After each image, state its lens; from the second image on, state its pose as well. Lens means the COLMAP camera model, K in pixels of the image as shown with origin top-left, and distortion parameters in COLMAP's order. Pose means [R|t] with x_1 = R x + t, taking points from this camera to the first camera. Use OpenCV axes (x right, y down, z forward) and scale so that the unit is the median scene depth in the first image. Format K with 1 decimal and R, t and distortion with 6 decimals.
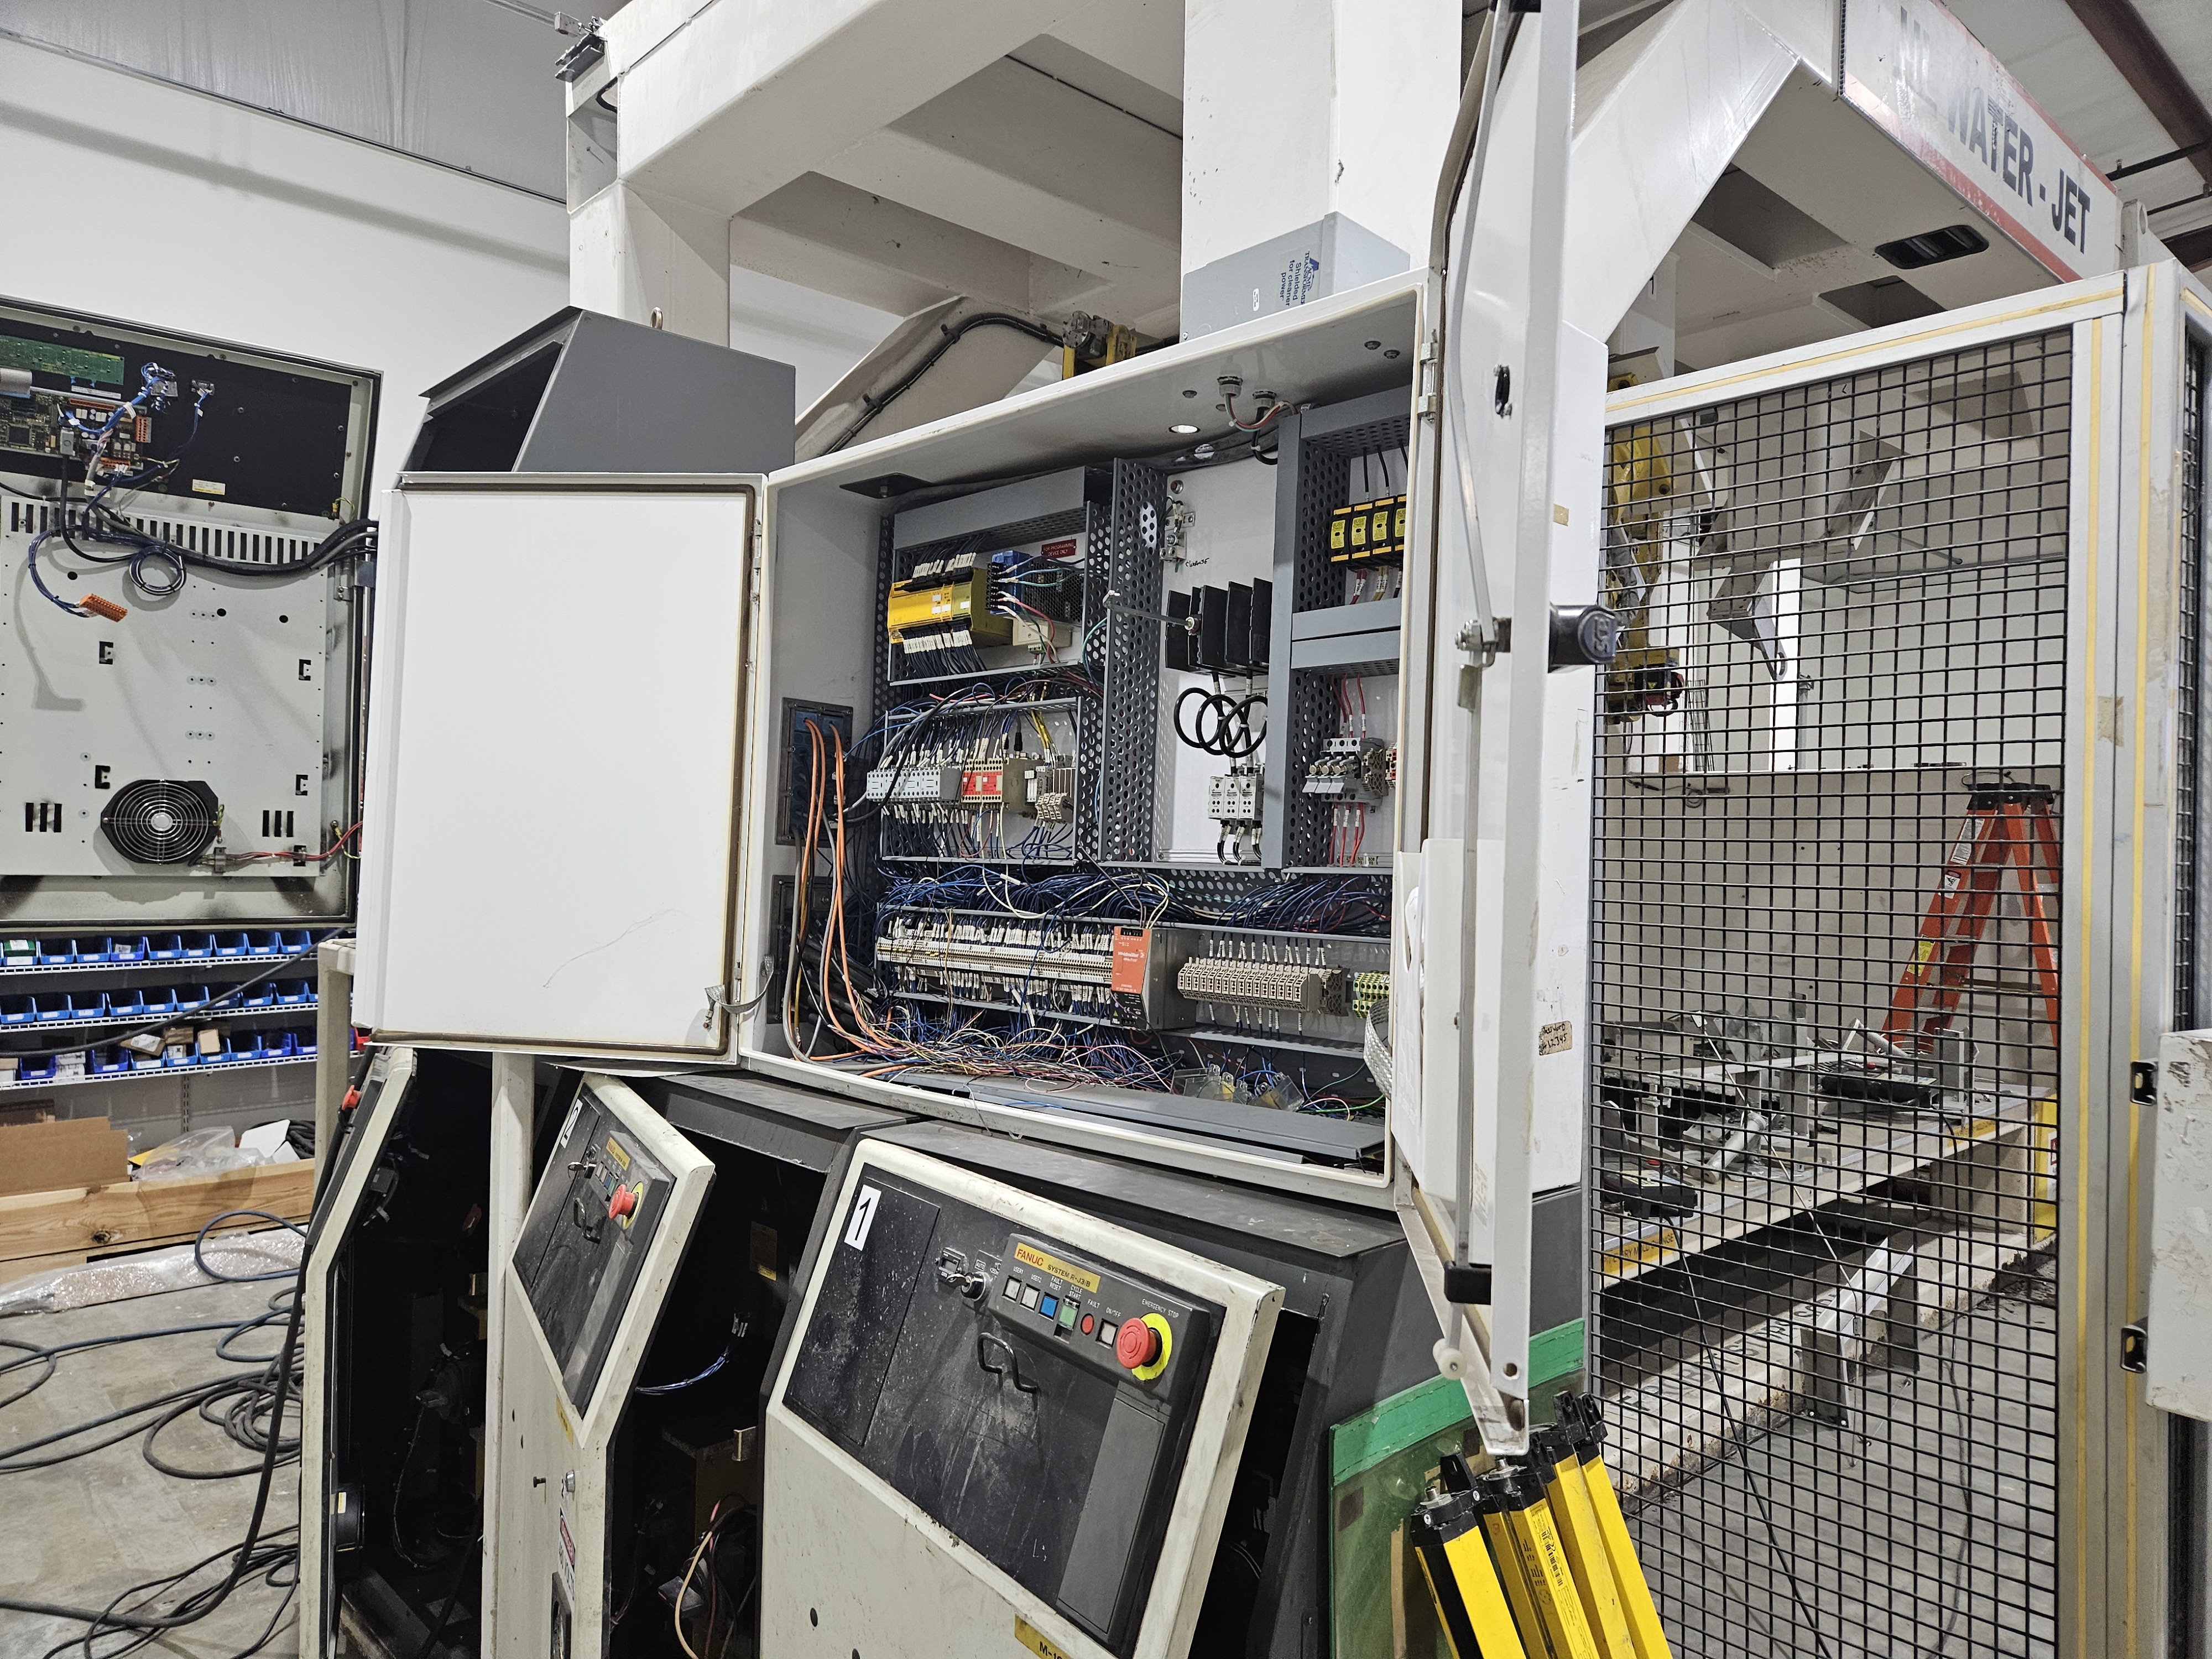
lens RADIAL K [[1481.1, 0, 1121.1], [0, 1481.1, 823.1], [0, 0, 1]] dist [0.064389, -0.058405]
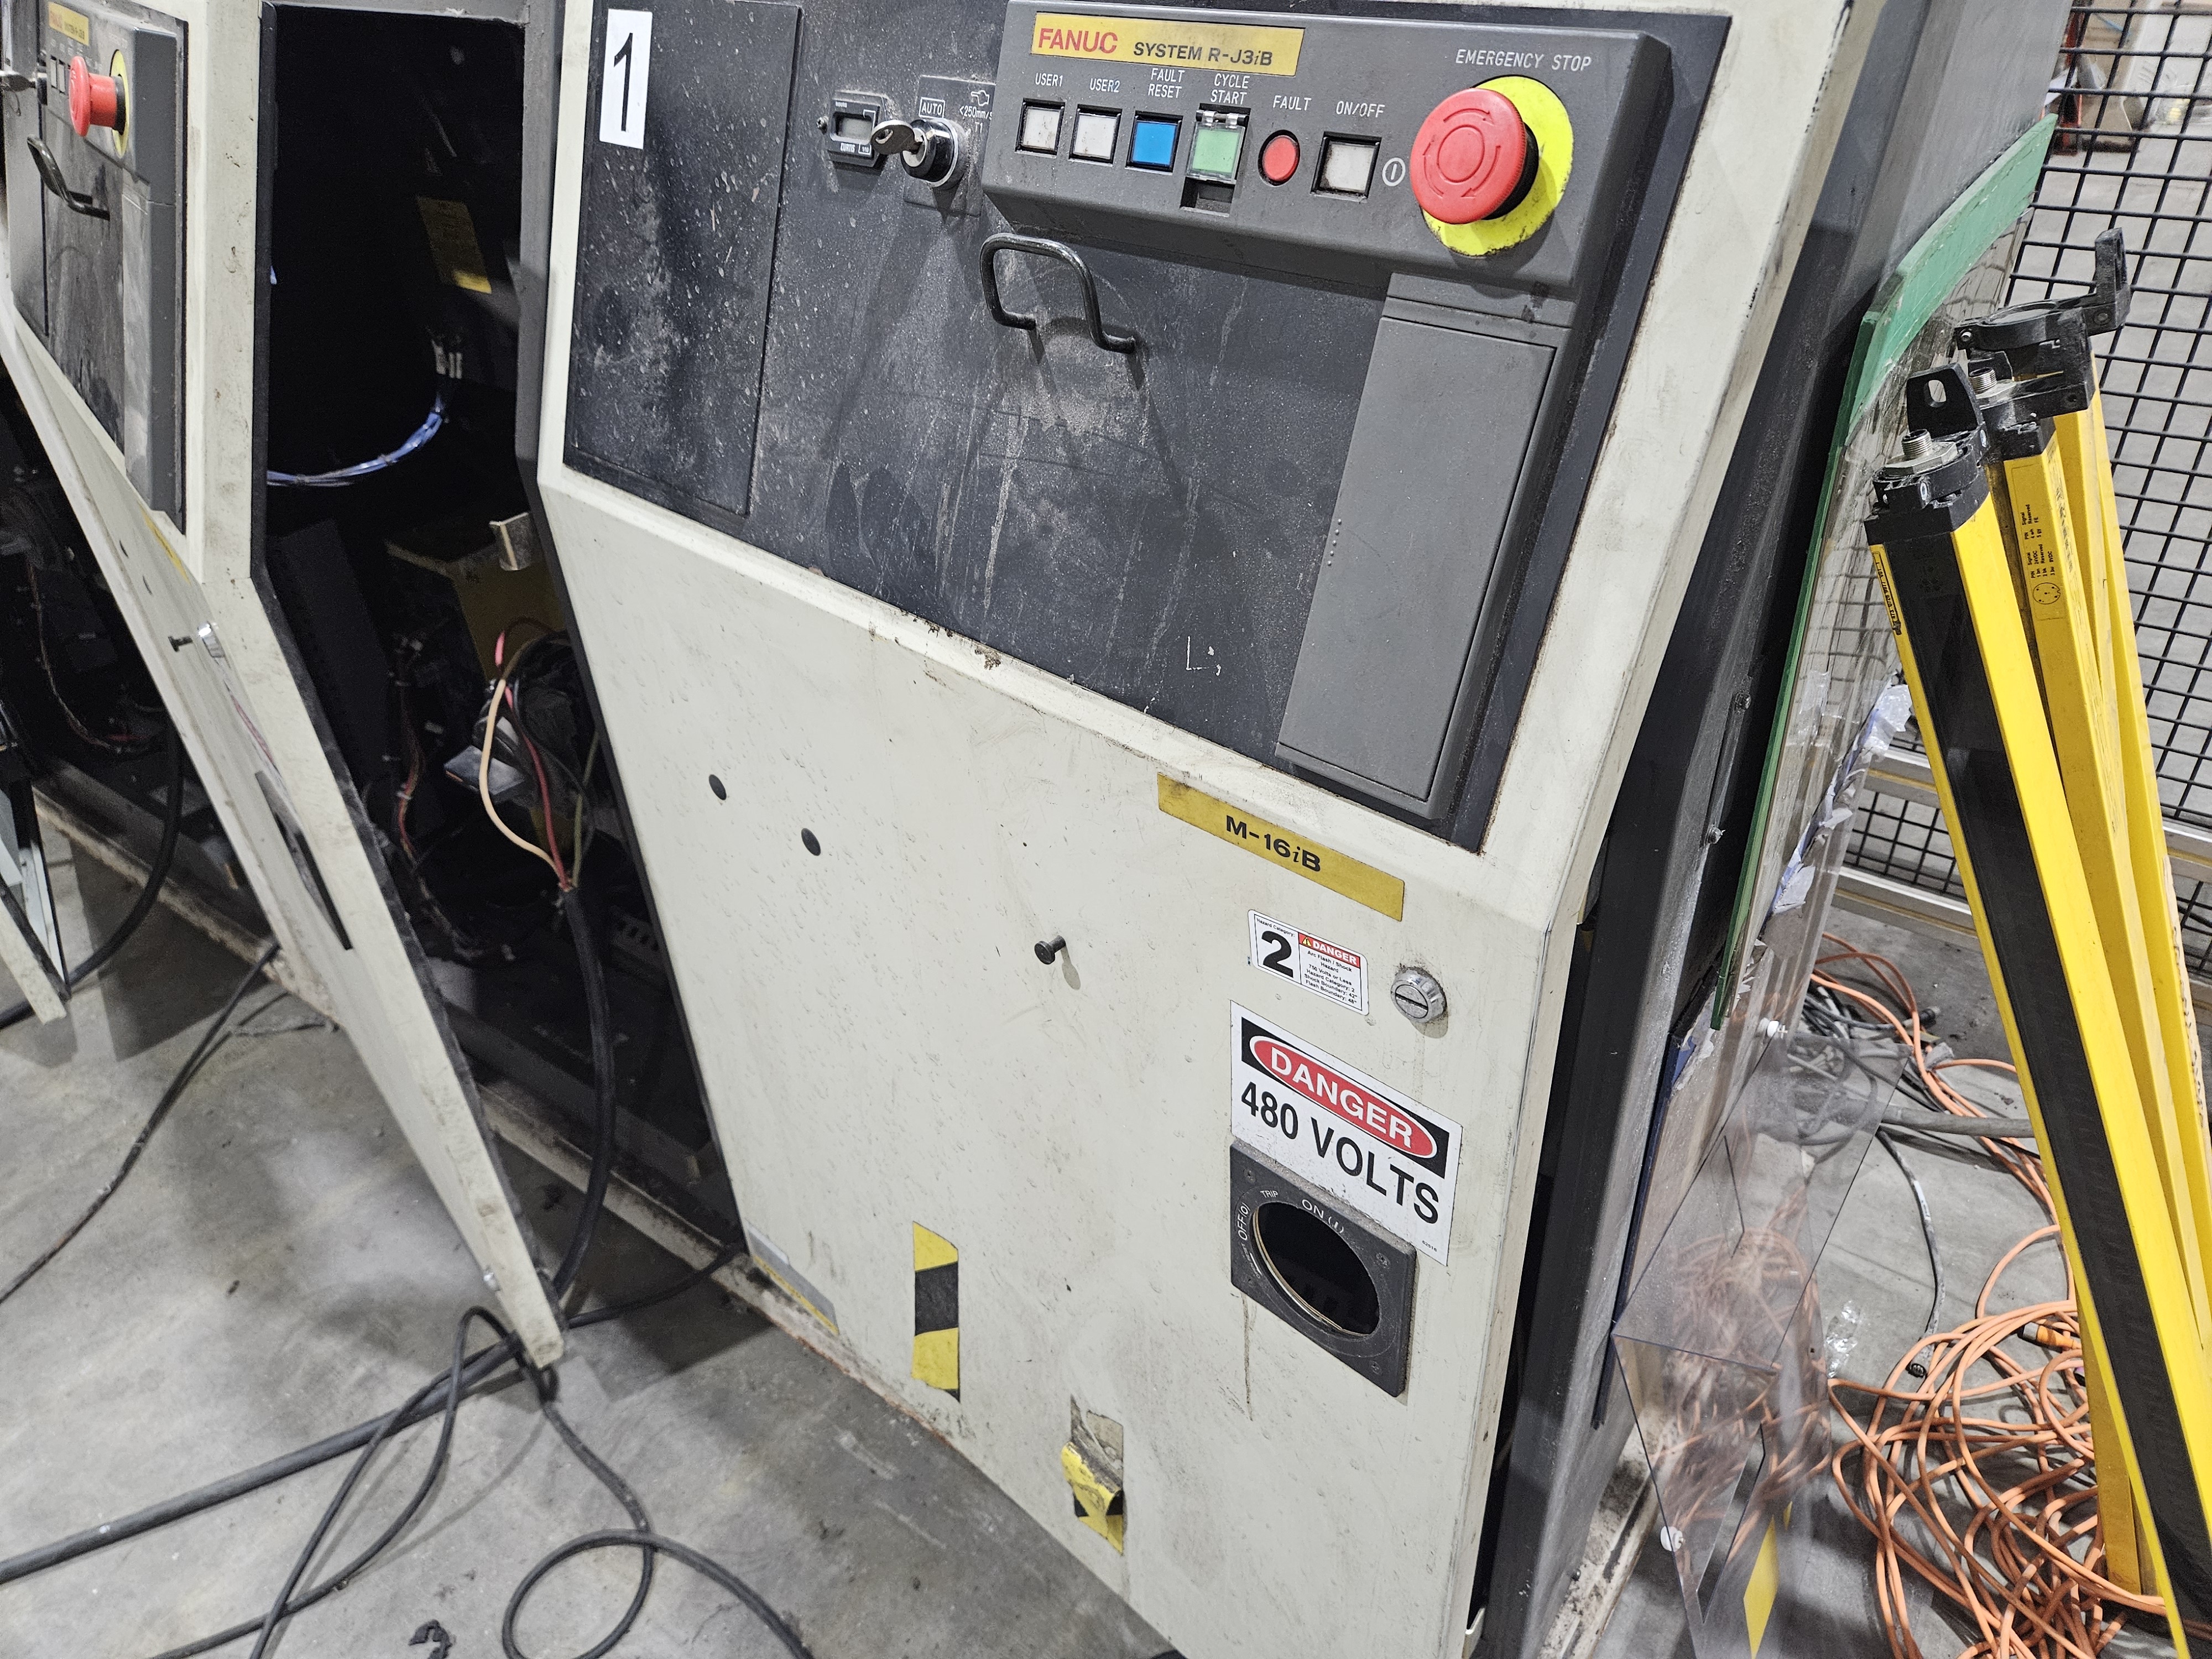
lens RADIAL K [[1481.1, 0, 1121.1], [0, 1481.1, 823.1], [0, 0, 1]] dist [0.064389, -0.058405]
pose [[0.981747, -0.151262, 0.115293, -0.123627], [0.058499, 0.816966, 0.573712, 0.217825], [-0.180971, -0.556495, 0.810902, 0.505454]]
